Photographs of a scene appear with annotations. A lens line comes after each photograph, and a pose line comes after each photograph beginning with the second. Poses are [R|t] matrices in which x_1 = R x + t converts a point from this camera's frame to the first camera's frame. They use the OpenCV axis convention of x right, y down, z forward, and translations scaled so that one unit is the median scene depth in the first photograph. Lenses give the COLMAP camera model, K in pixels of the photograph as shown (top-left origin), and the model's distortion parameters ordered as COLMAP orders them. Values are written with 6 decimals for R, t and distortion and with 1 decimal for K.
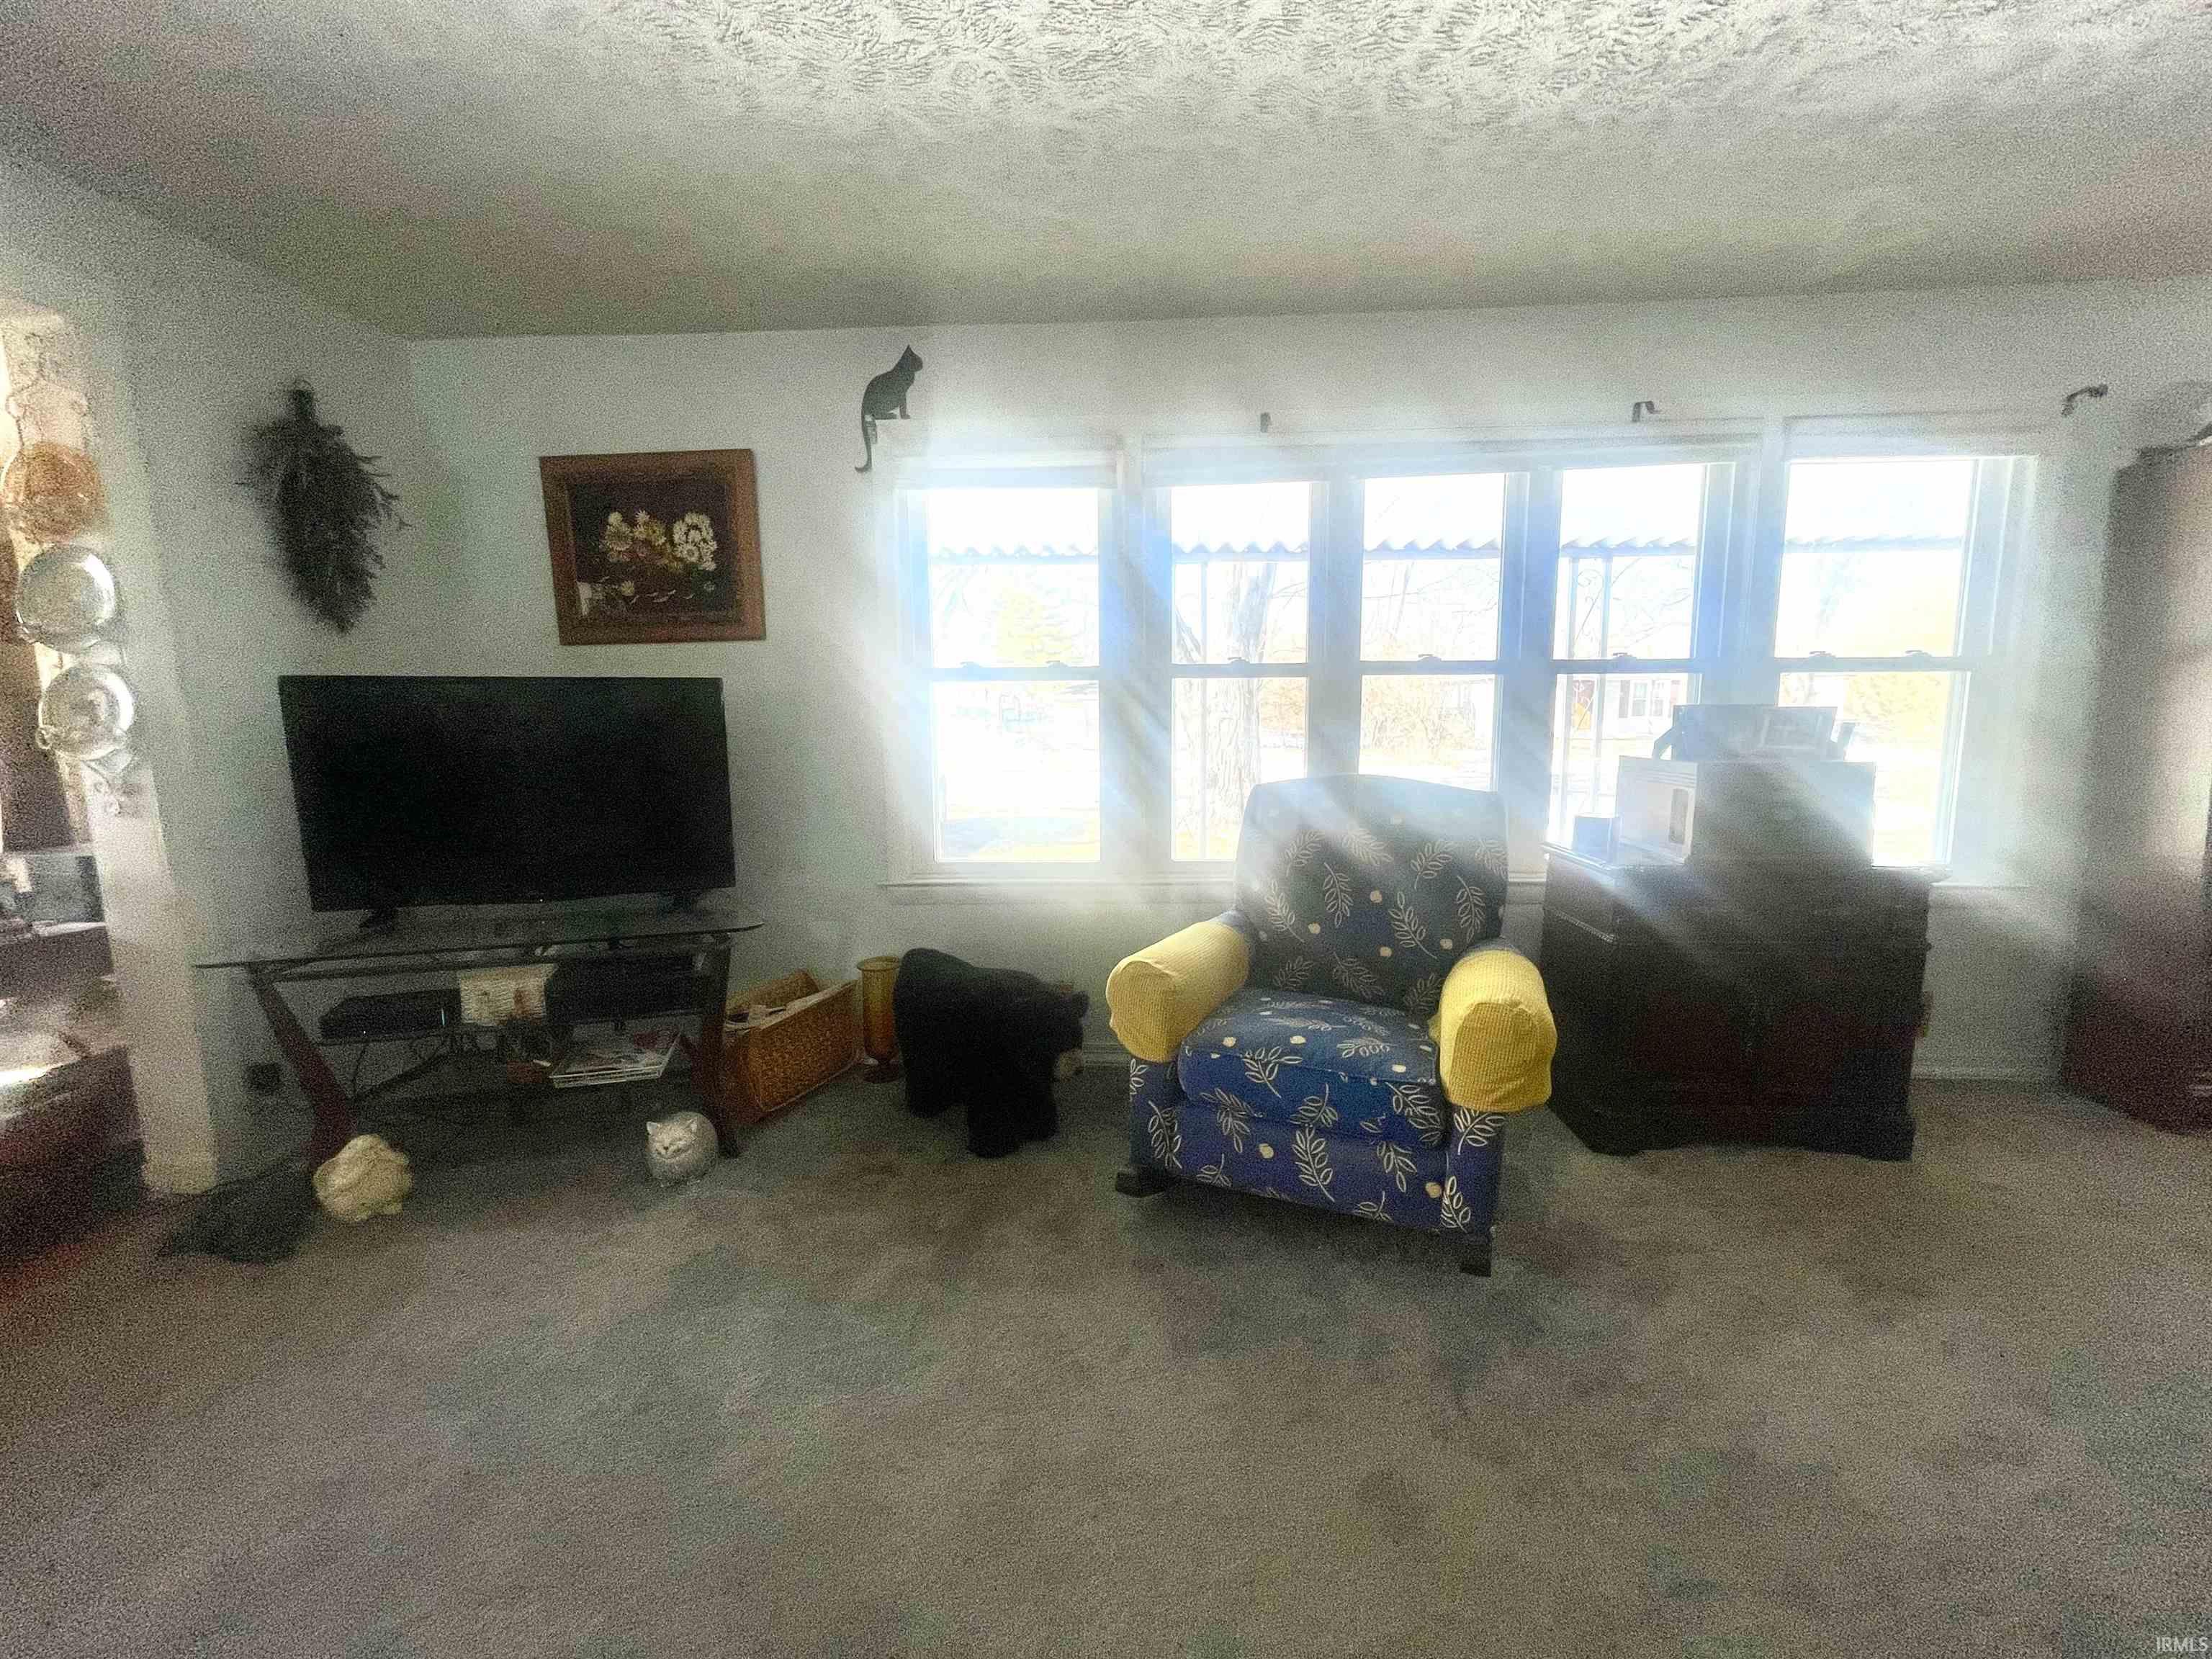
lens RADIAL K [[894.3, 0, 1105.6], [0, 894.3, 855.4], [0, 0, 1]] dist [-0.007629, -0.000189]
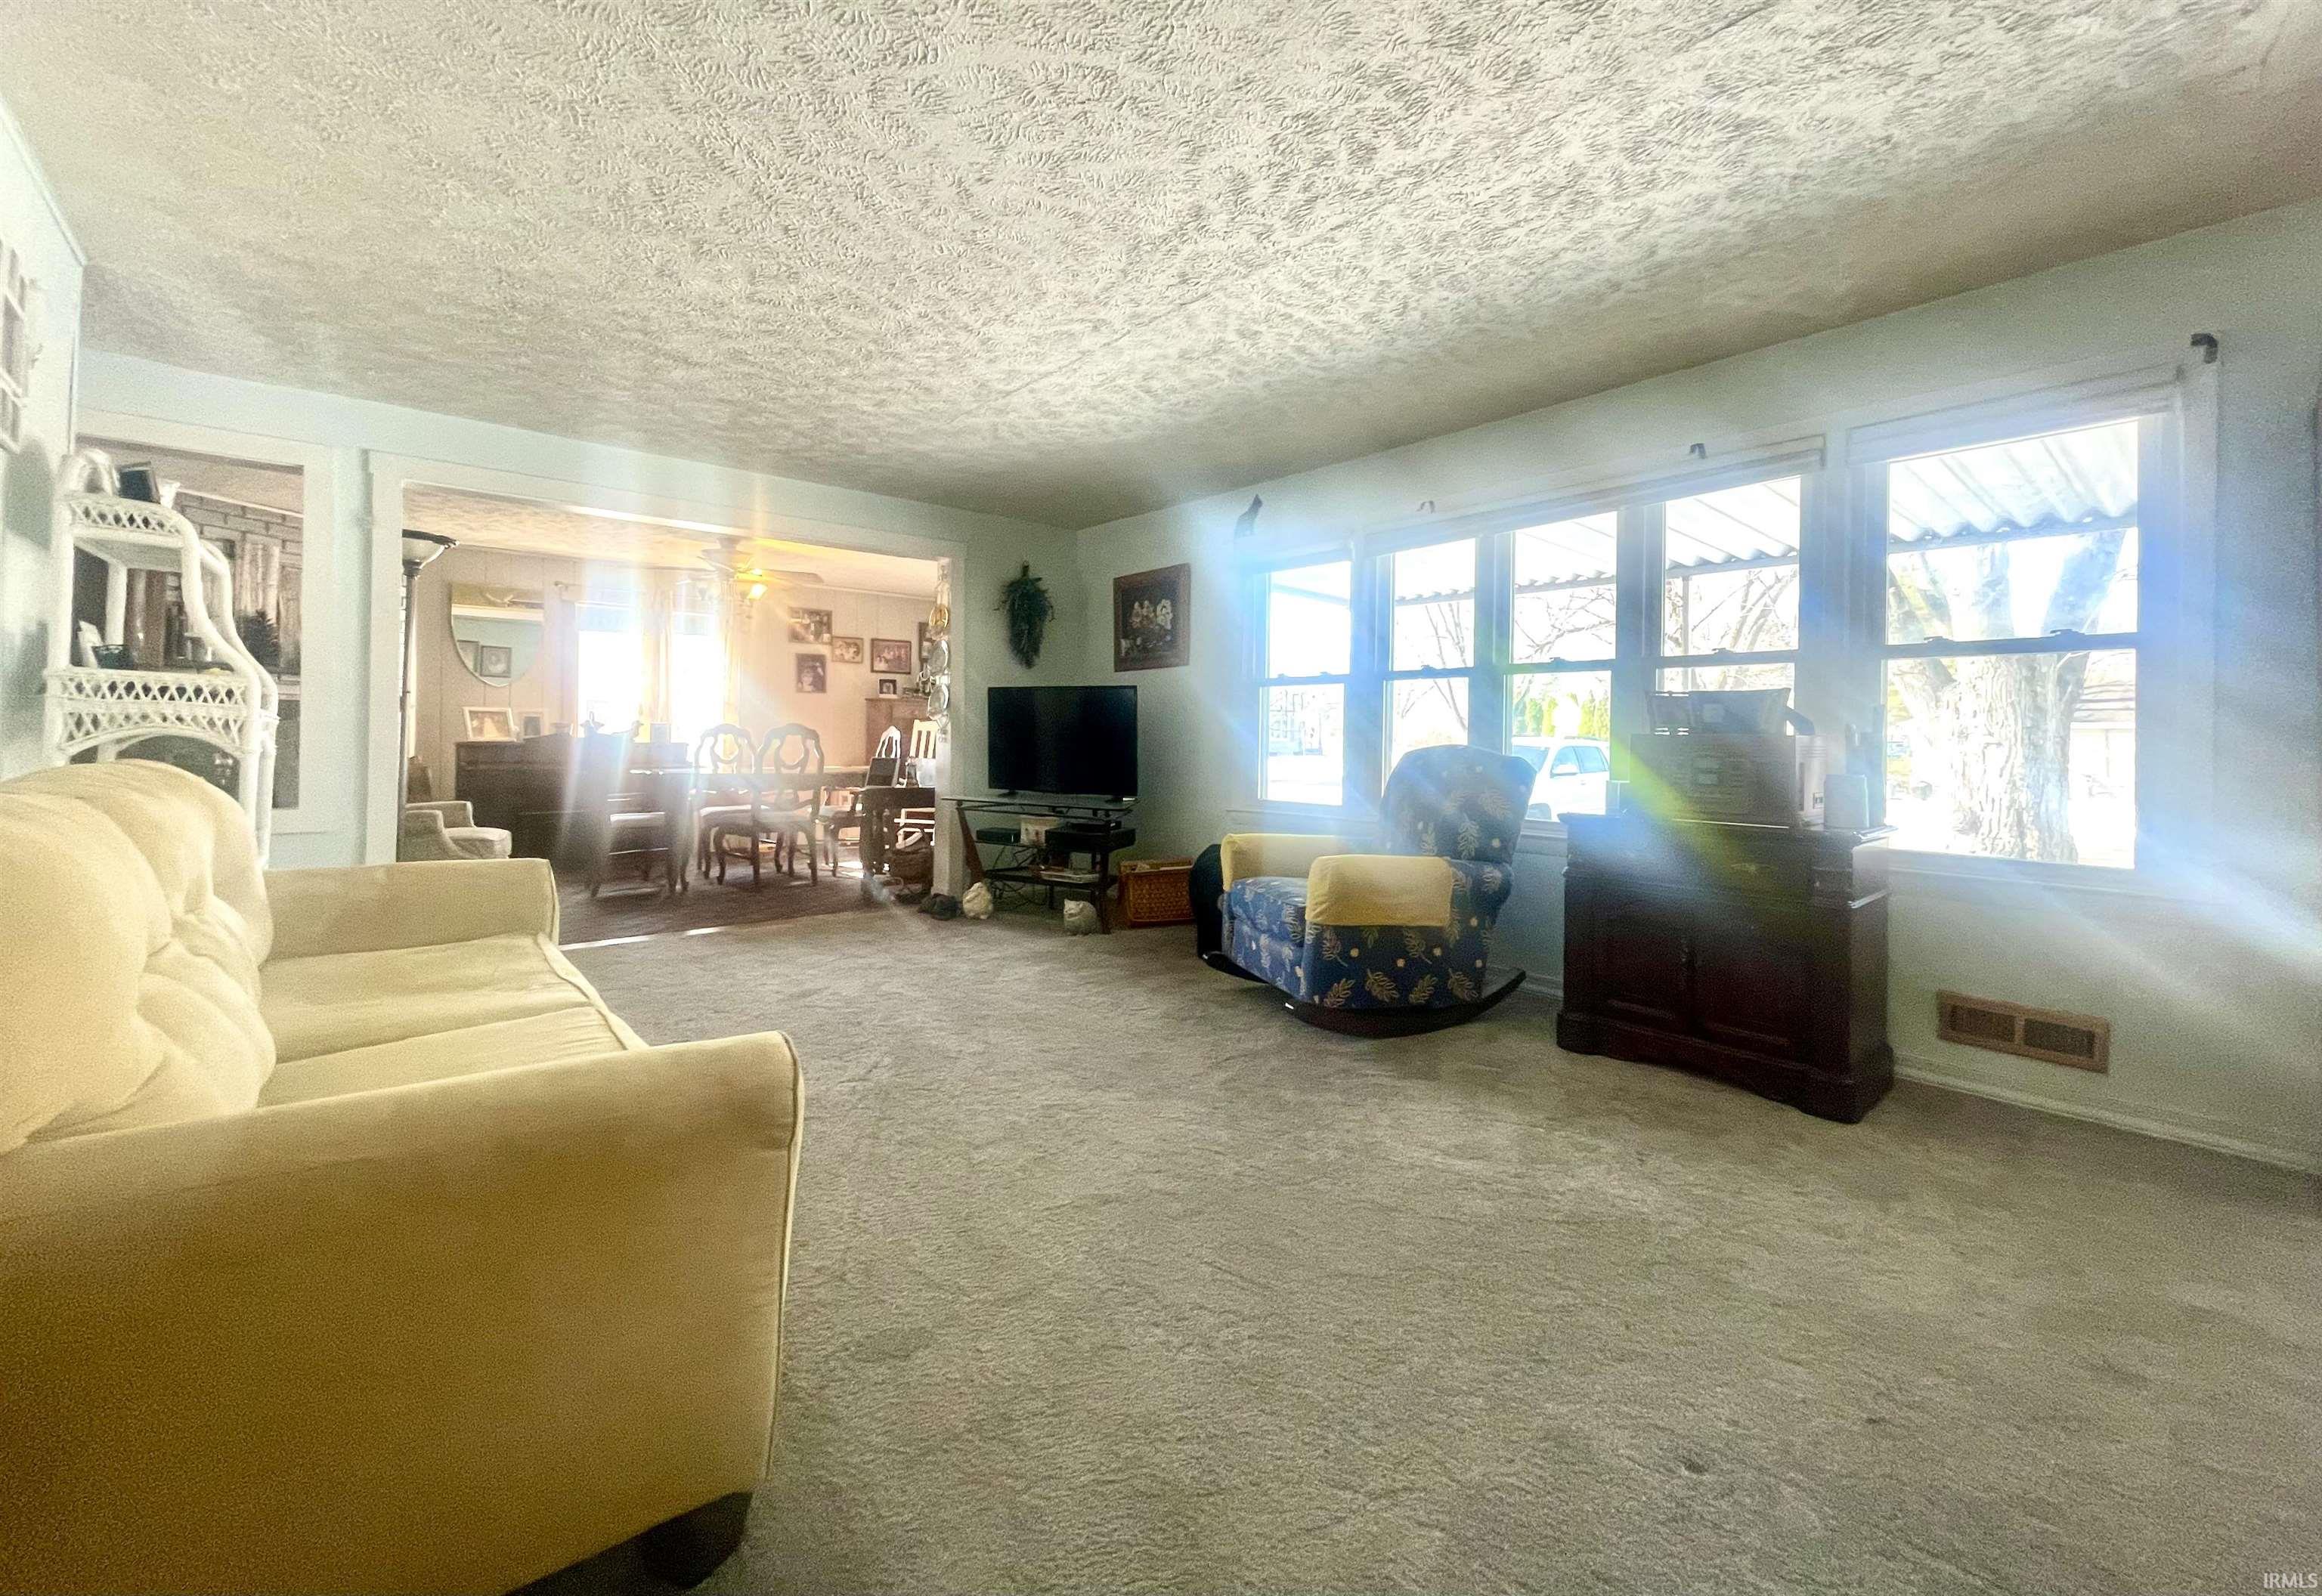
lens RADIAL K [[943.8, 0, 1170.6], [0, 943.8, 734.7], [0, 0, 1]] dist [0.000312, -0.000049]
pose [[0.707648, 0.019107, -0.706307, 1.066594], [-0.121326, 0.988073, -0.094828, 0.091256], [0.696070, 0.152798, 0.701526, -0.375057]]
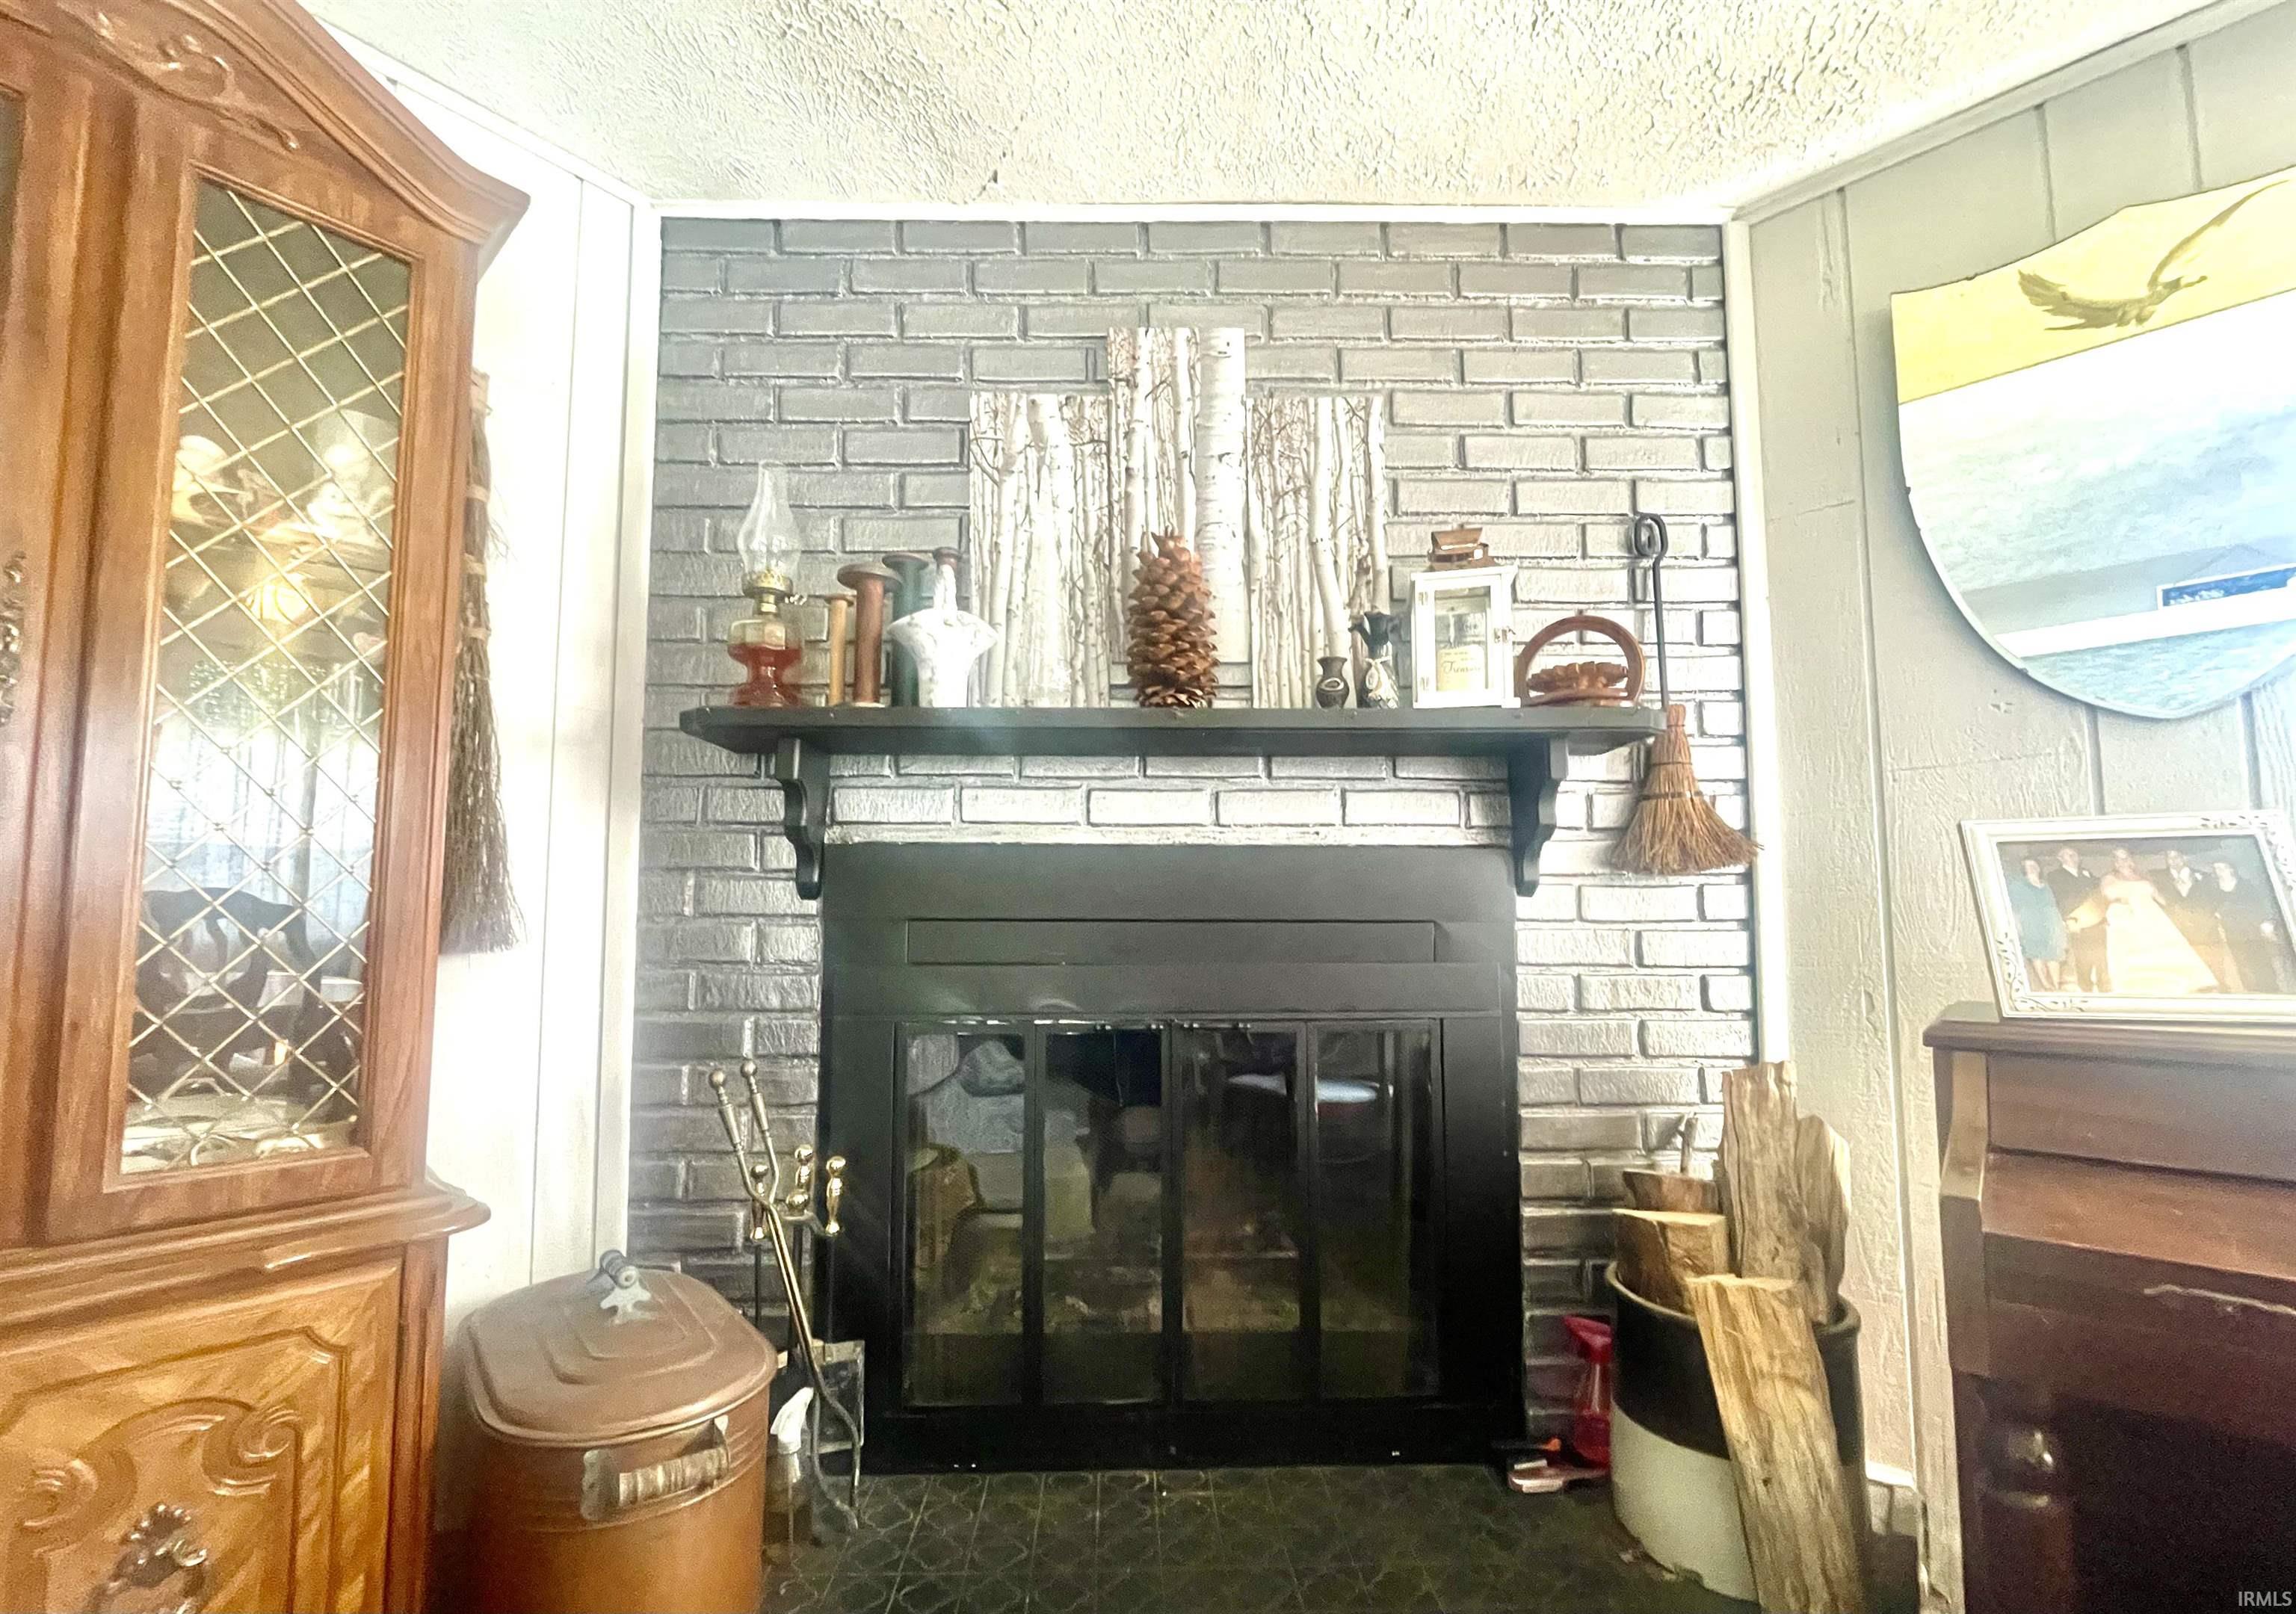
lens RADIAL K [[954.4, 0, 1147.0], [0, 954.4, 858.0], [0, 0, 1]] dist [-0.000124, 0.000020]
pose [[-0.599129, -0.050298, -0.799071, -1.595656], [-0.107892, 0.993994, 0.018328, 0.056104], [0.793350, 0.097194, -0.600957, 0.056821]]
